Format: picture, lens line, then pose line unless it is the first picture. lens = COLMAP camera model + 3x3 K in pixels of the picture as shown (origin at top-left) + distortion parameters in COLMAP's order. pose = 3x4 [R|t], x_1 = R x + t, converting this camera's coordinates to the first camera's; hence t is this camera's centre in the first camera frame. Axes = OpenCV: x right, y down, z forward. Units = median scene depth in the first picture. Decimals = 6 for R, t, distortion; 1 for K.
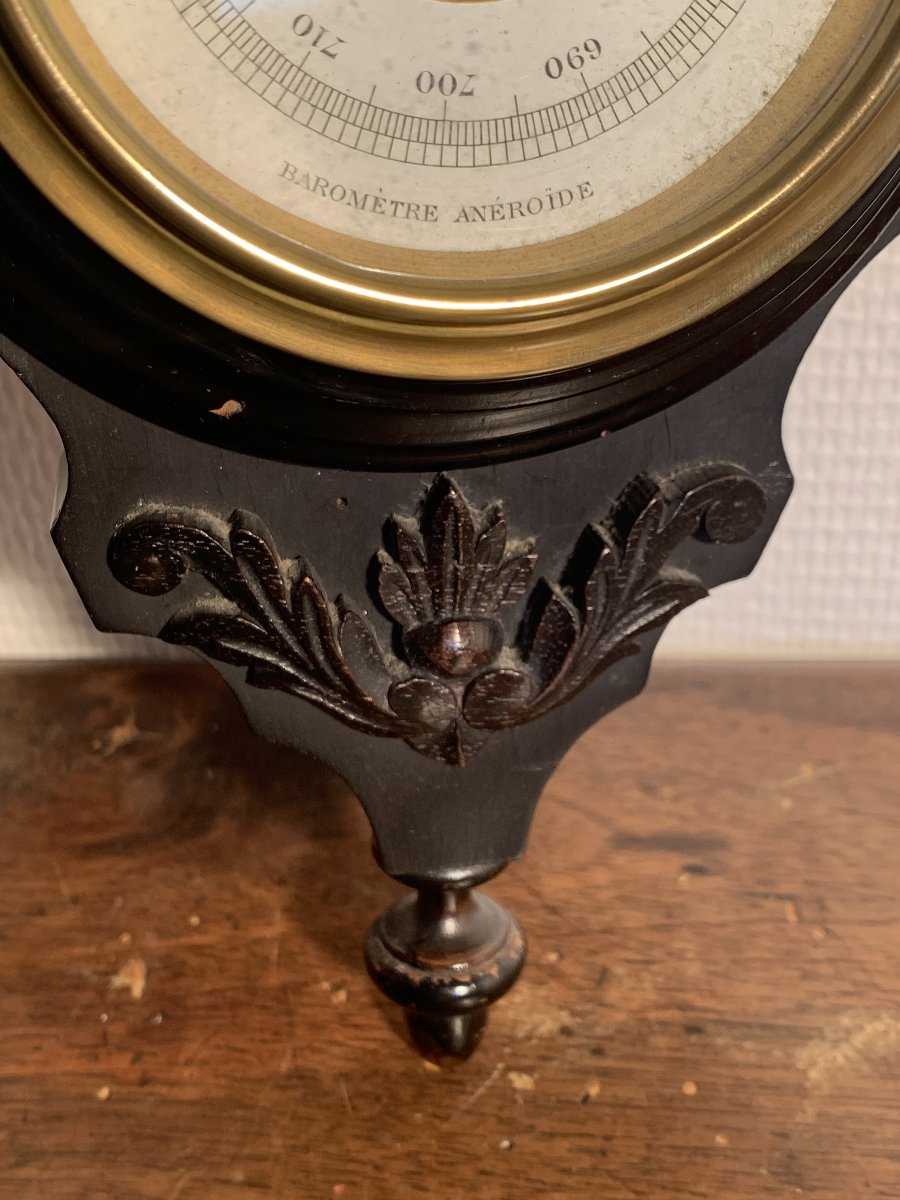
lens RADIAL K [[1508.0, 0, 450.0], [0, 1508.0, 600.0], [0, 0, 1]] dist [0.155896, -0.629345]
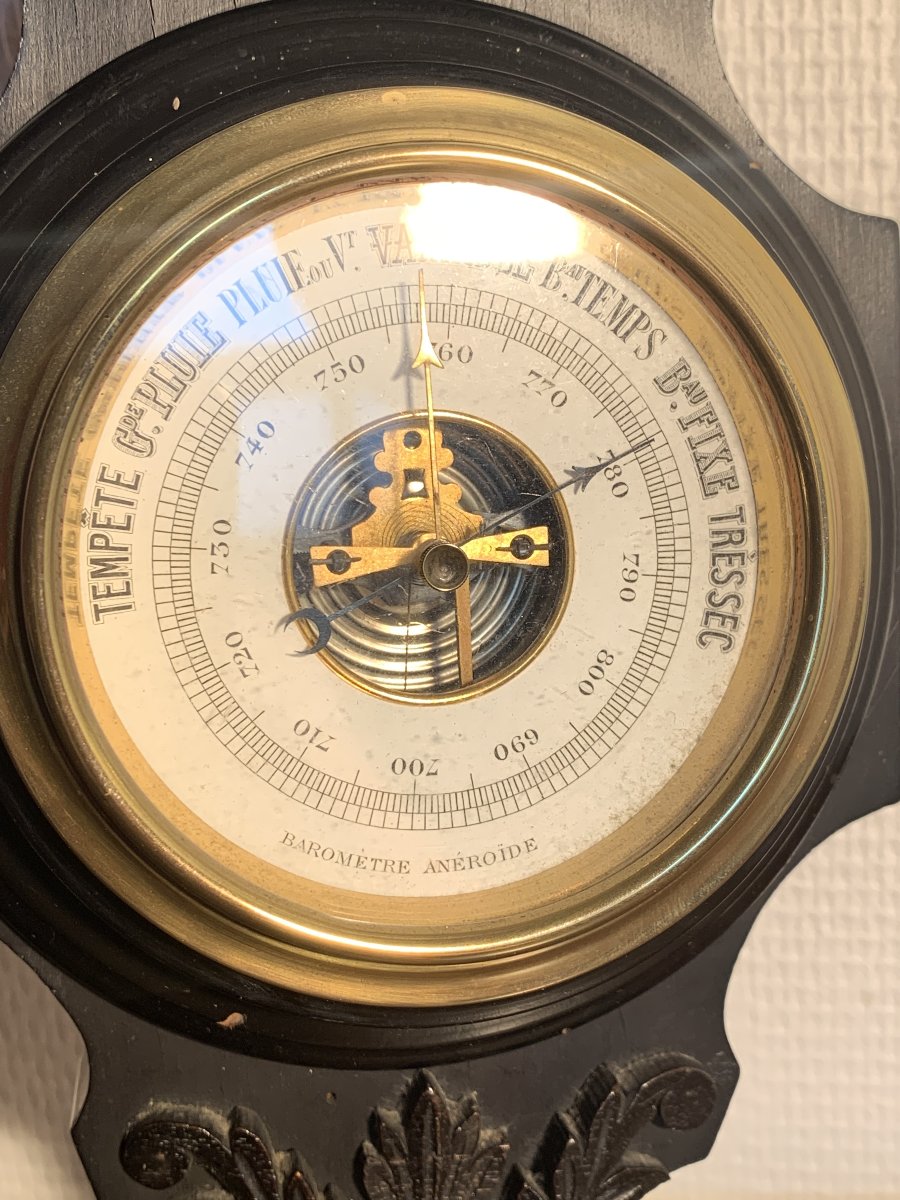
lens RADIAL K [[1508.0, 0, 450.0], [0, 1508.0, 600.0], [0, 0, 1]] dist [0.155896, -0.629345]
pose [[0.999903, -0.012802, -0.005416, 0.027012], [0.010450, 0.949222, -0.314434, -0.060262], [0.009166, 0.314347, 0.949264, -0.178906]]
